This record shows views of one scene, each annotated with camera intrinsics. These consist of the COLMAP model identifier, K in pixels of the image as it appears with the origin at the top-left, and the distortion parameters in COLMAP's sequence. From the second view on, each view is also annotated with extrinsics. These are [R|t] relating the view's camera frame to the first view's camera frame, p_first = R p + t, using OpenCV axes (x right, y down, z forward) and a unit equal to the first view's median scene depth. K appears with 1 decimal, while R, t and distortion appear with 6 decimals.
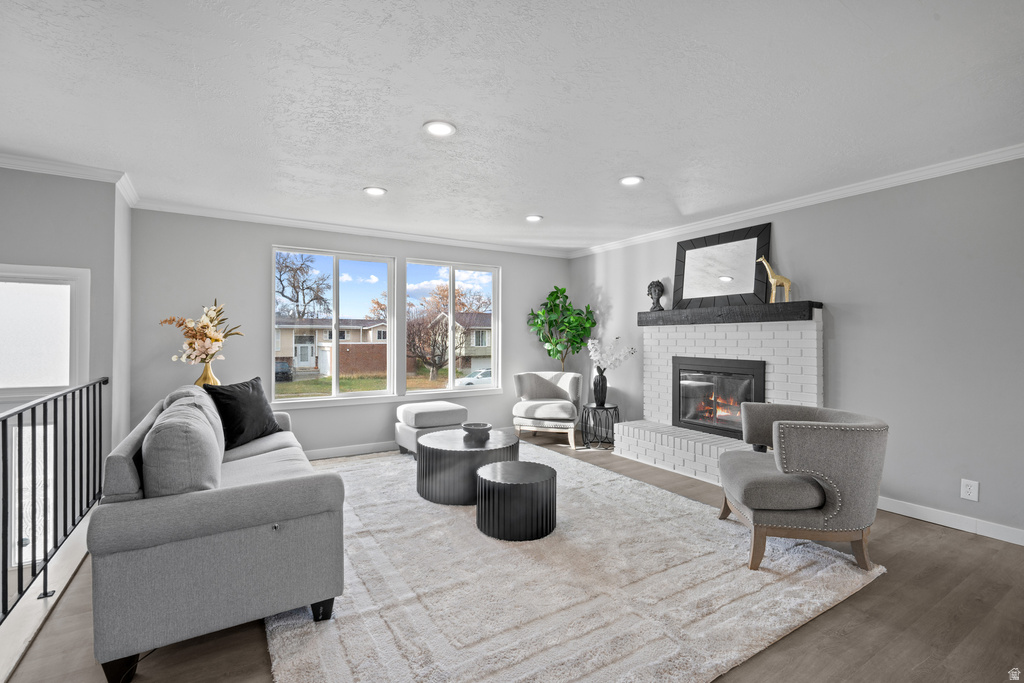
lens RADIAL K [[464.5, 0, 513.9], [0, 464.5, 333.0], [0, 0, 1]] dist [-0.003001, 0.000488]
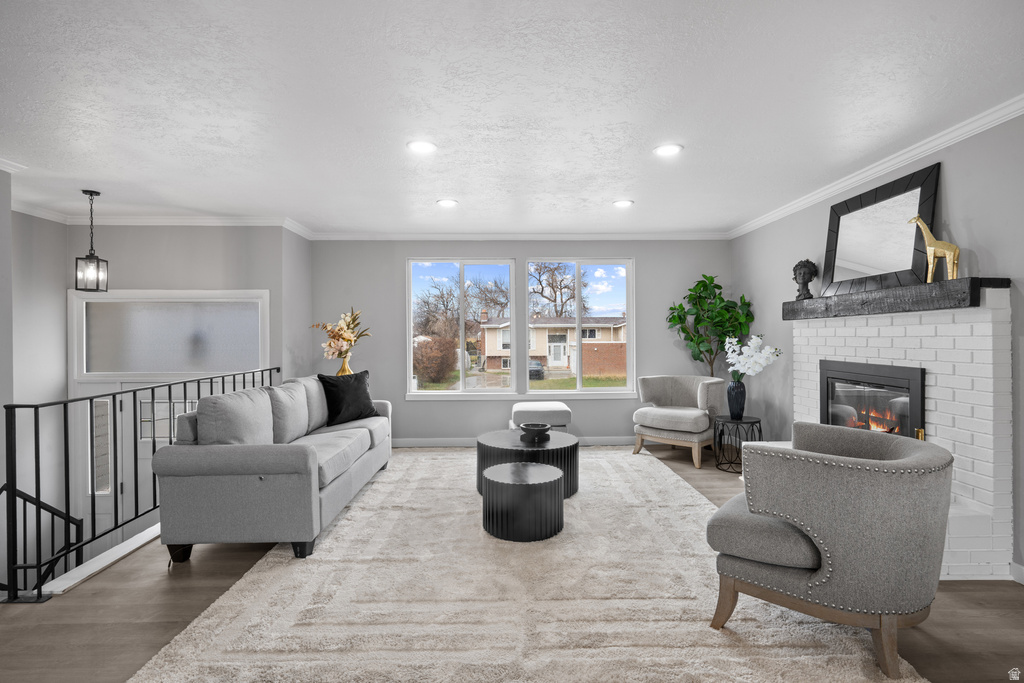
lens RADIAL K [[508.7, 0, 515.1], [0, 508.7, 337.0], [0, 0, 1]] dist [0.001281, -0.000135]
pose [[0.857013, -0.005841, -0.515262, 0.417711], [0.011917, 0.999893, 0.008487, 0.000455], [0.515157, -0.013414, 0.856991, 0.051557]]
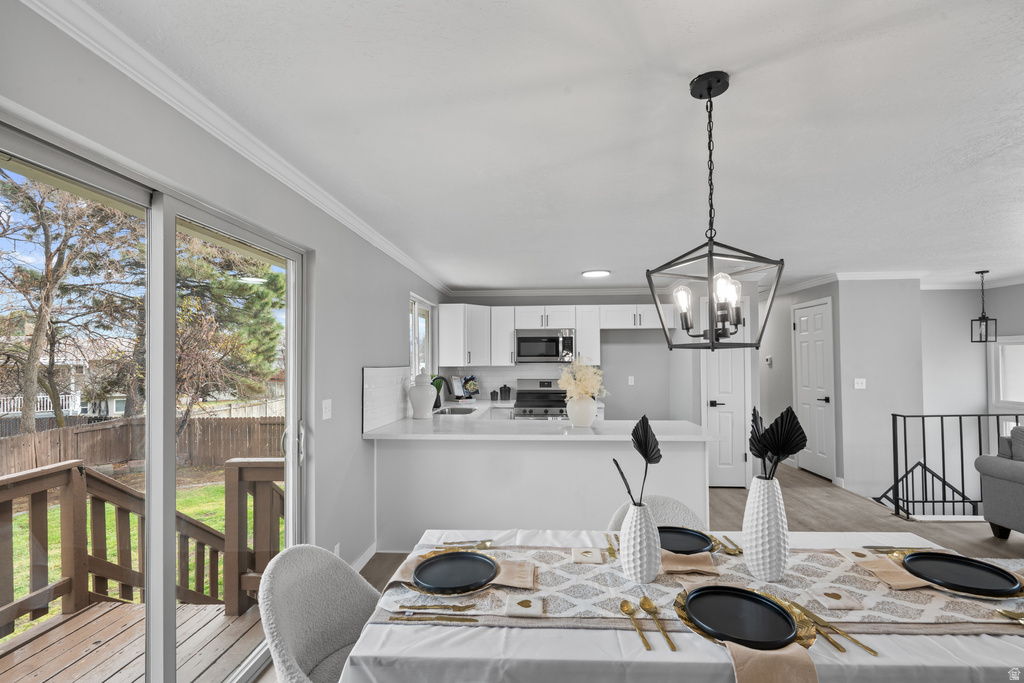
lens RADIAL K [[467.8, 0, 512.0], [0, 467.8, 341.5], [0, 0, 1]] dist [-0.003155, -0.000044]
pose [[-0.581058, -0.034324, -0.813138, 0.985378], [0.010913, 0.998692, -0.049955, -0.044354], [0.813789, -0.037900, -0.579923, 0.169575]]
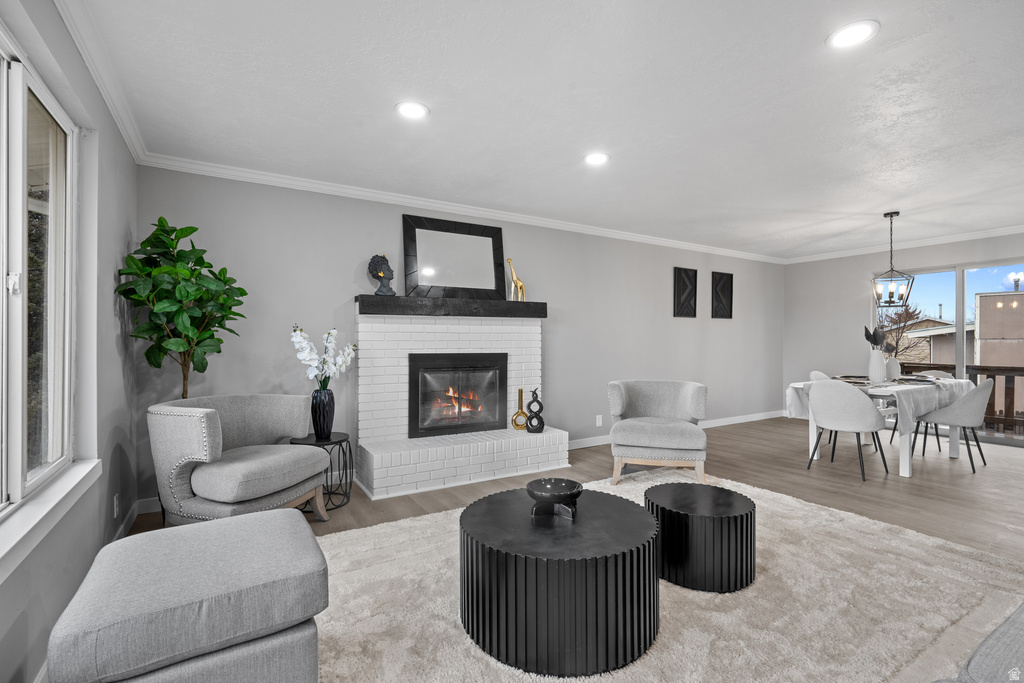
lens RADIAL K [[467.8, 0, 512.0], [0, 467.8, 341.5], [0, 0, 1]] dist [-0.003155, -0.000044]
pose [[0.010772, -0.002013, 0.999940, -0.583126], [-0.008869, 0.999958, 0.002108, 0.031127], [-0.999903, -0.008892, 0.010754, 0.989473]]
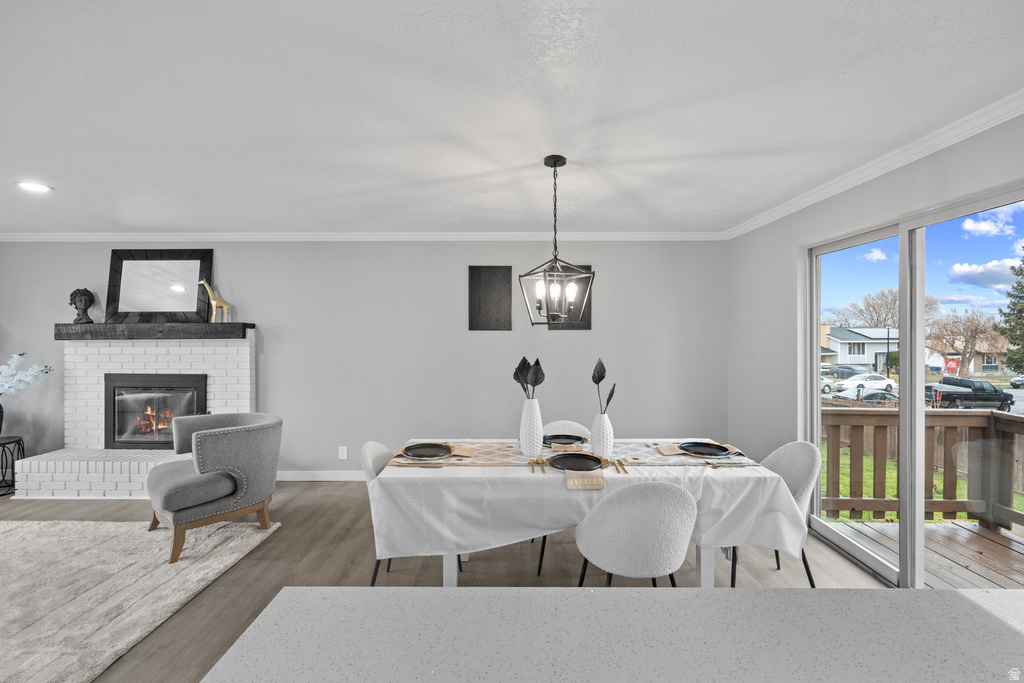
lens RADIAL K [[473.9, 0, 510.3], [0, 473.9, 332.6], [0, 0, 1]] dist [0.001338, 0.000066]
pose [[0.540004, -0.003104, 0.841656, -0.018280], [-0.006403, 0.999949, 0.007795, -0.052916], [-0.841638, -0.009598, 0.539957, -0.221021]]
